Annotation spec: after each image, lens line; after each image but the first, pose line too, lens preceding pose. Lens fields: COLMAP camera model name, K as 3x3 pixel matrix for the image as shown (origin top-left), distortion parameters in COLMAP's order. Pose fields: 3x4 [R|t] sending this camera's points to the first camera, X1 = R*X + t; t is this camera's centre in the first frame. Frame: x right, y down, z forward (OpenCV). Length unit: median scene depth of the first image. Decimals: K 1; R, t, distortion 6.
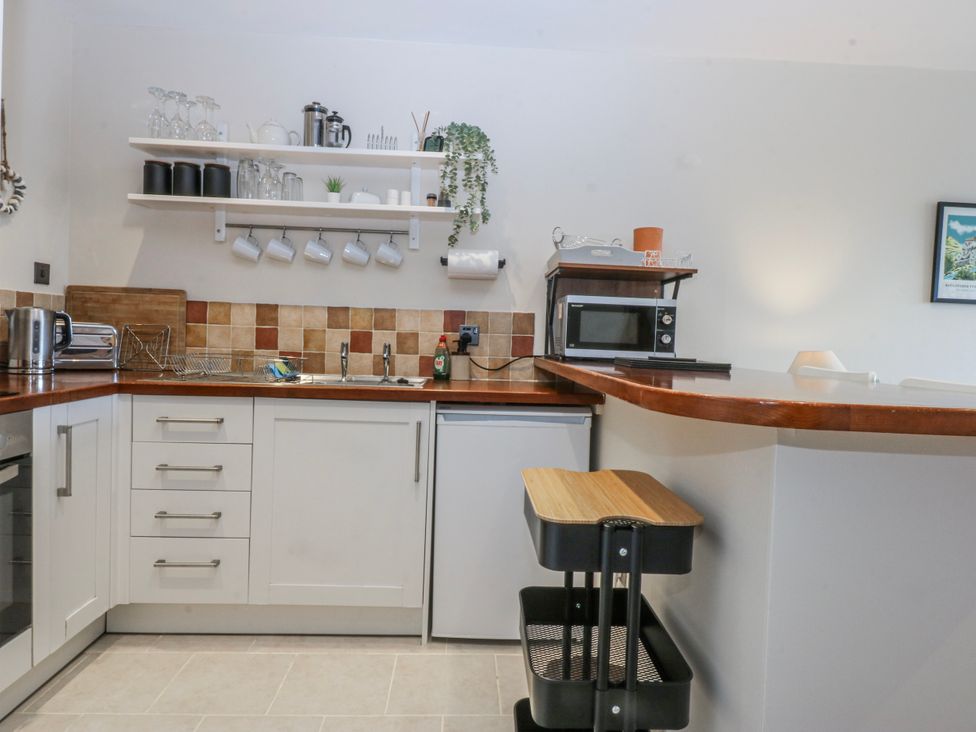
lens RADIAL K [[628.7, 0, 488.0], [0, 628.7, 366.0], [0, 0, 1]] dist [-0.001749, -0.006188]
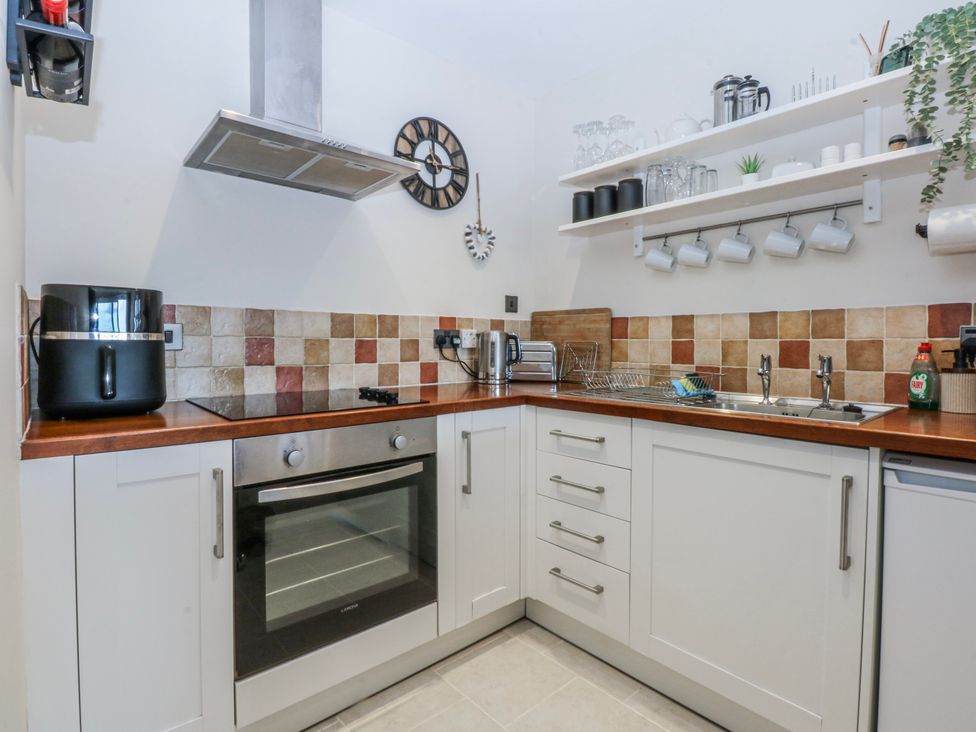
lens RADIAL K [[506.9, 0, 490.8], [0, 506.9, 355.5], [0, 0, 1]] dist [0.000363, -0.014012]
pose [[0.626868, -0.012981, -0.779017, 0.055963], [-0.017271, 0.999384, -0.030551, -0.011885], [0.778934, 0.032606, 0.626258, 0.329255]]
